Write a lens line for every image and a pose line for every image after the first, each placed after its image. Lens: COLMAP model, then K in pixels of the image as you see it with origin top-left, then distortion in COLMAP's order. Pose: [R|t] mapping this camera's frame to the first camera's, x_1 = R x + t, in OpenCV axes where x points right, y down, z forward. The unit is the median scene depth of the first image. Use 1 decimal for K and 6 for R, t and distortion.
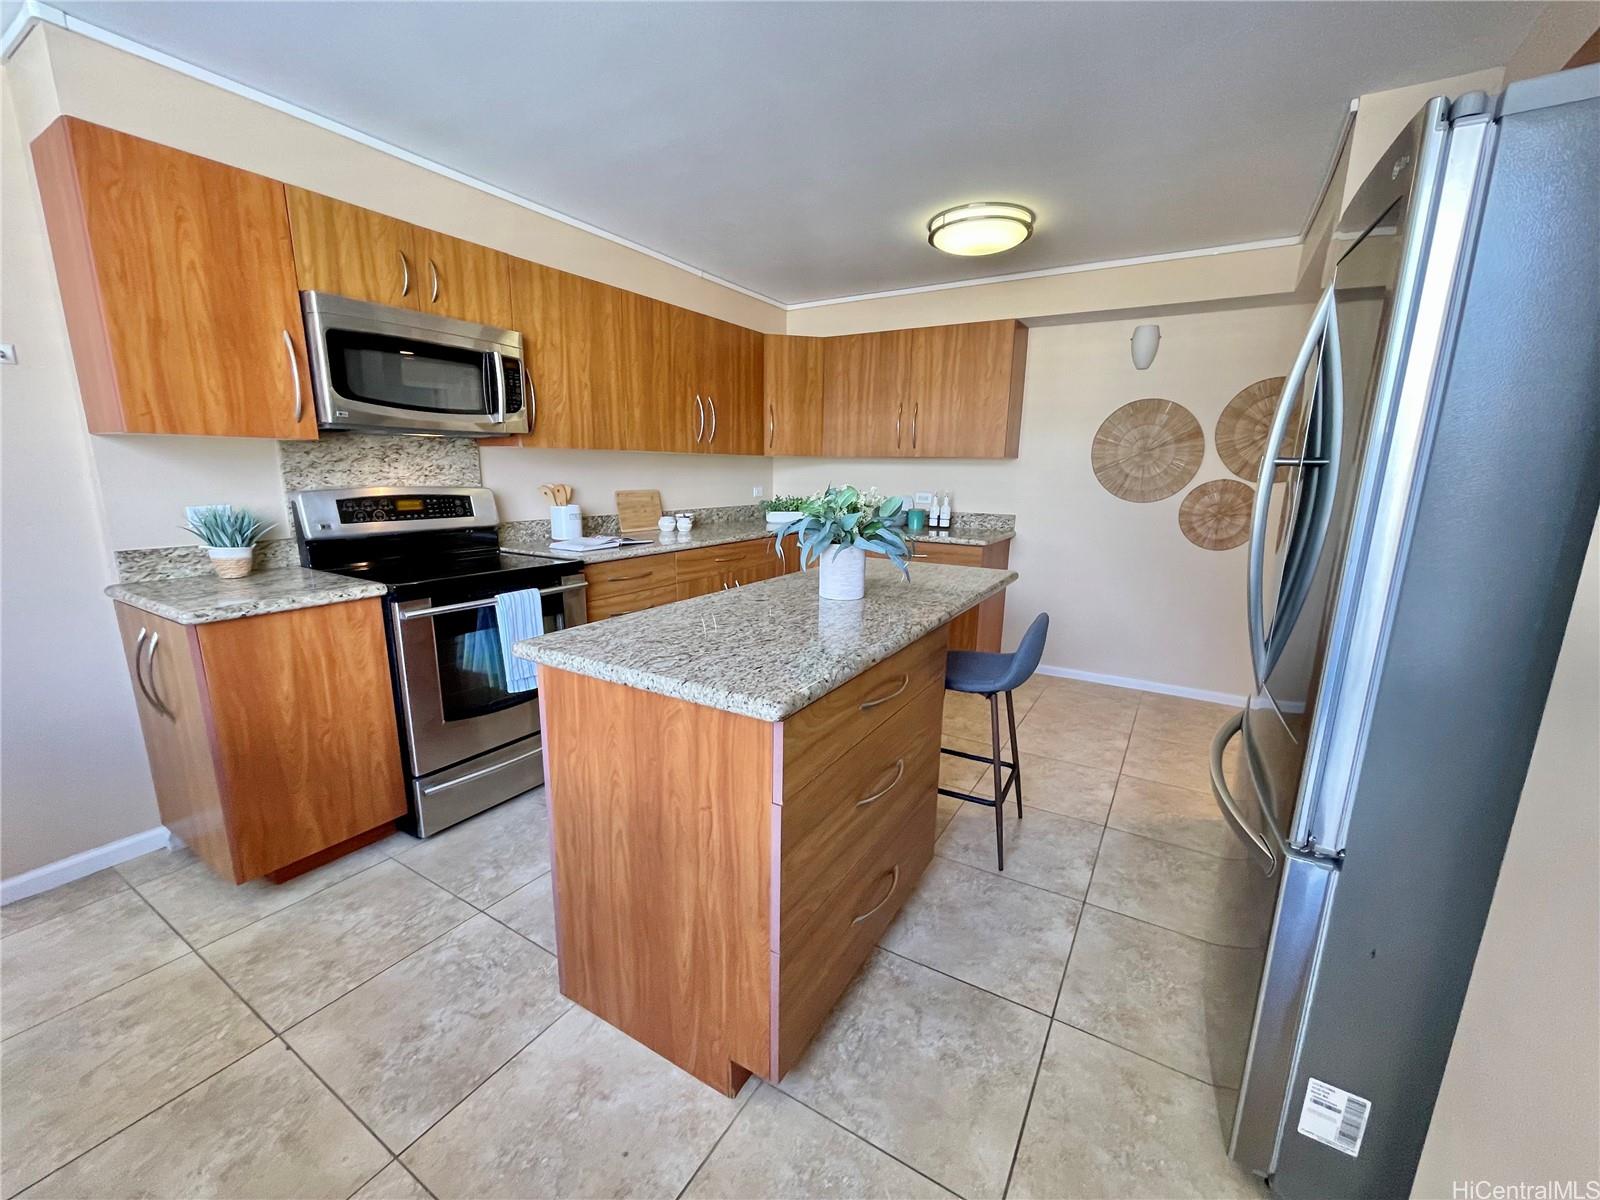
lens RADIAL K [[647.2, 0, 797.5], [0, 647.2, 603.8], [0, 0, 1]] dist [0.000125, 0.000191]
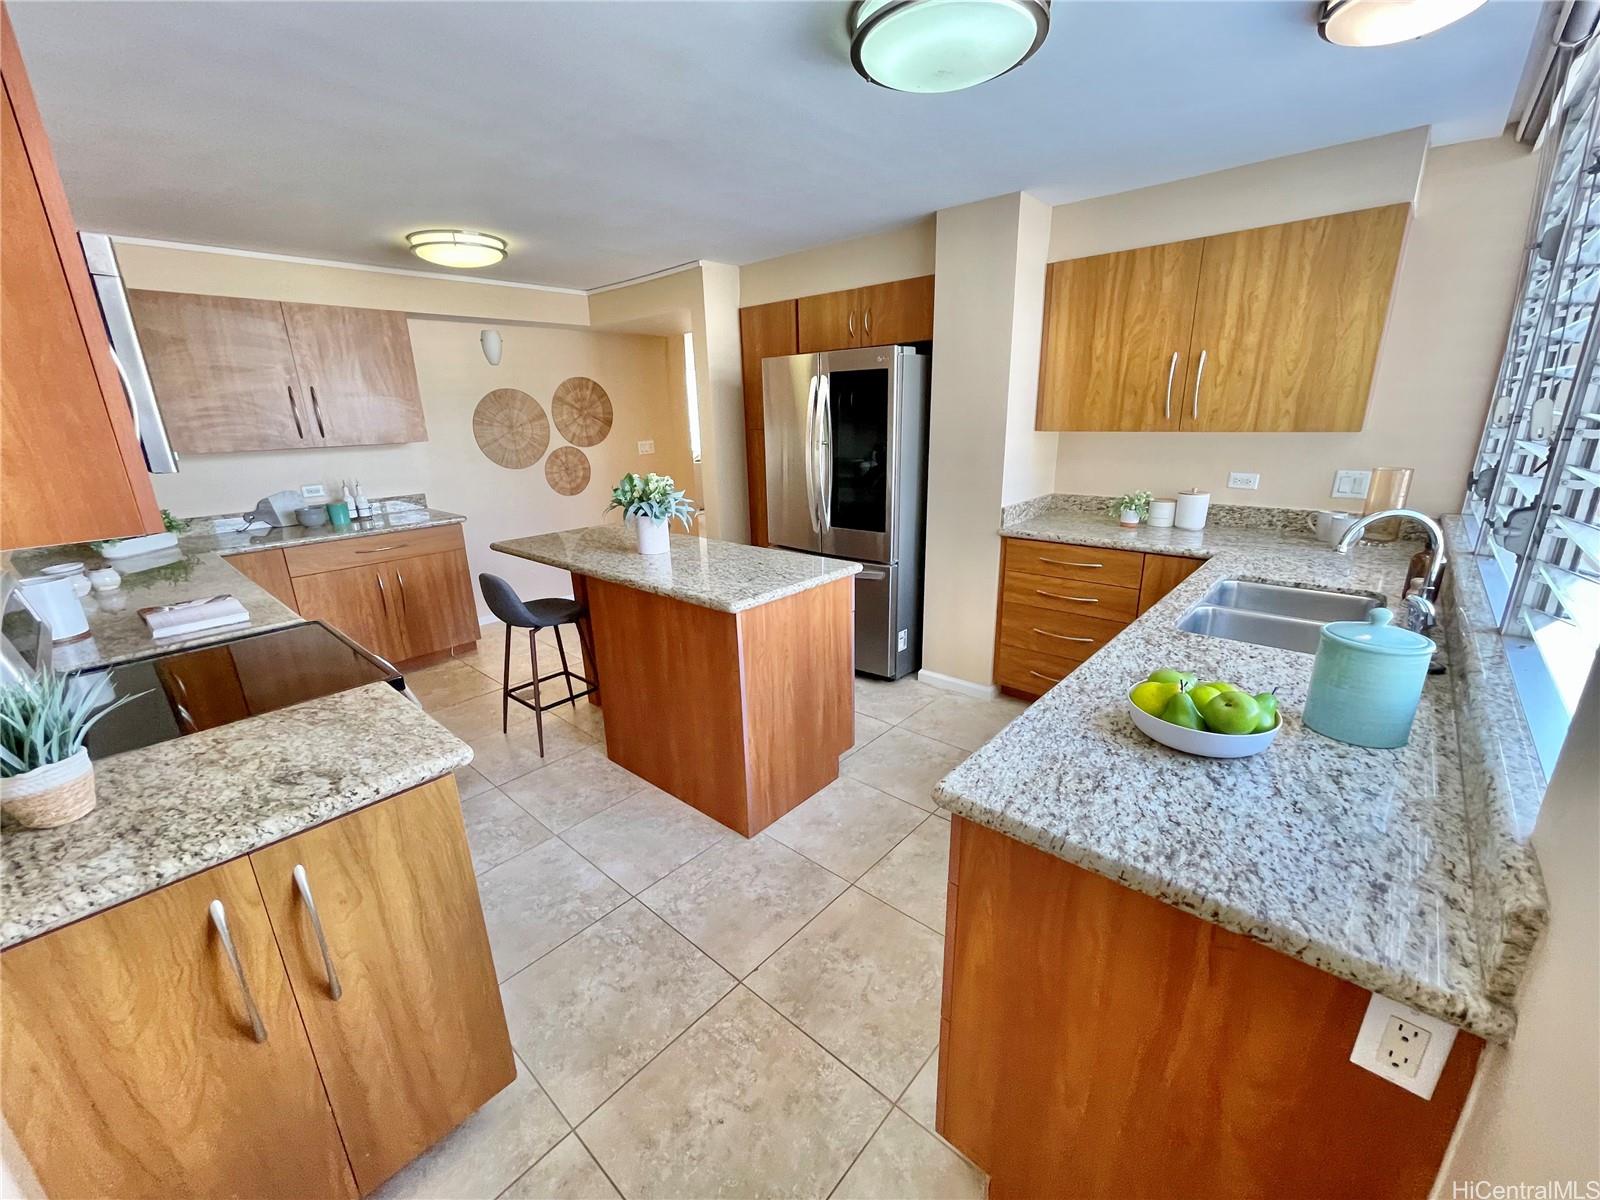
lens RADIAL K [[647.2, 0, 793.8], [0, 647.2, 600.8], [0, 0, 1]] dist [0.000125, 0.000191]
pose [[0.190633, -0.300411, 0.934565, -0.732824], [0.238767, 0.937623, 0.252690, -0.115276], [-0.952181, 0.174972, 0.250471, 0.212588]]
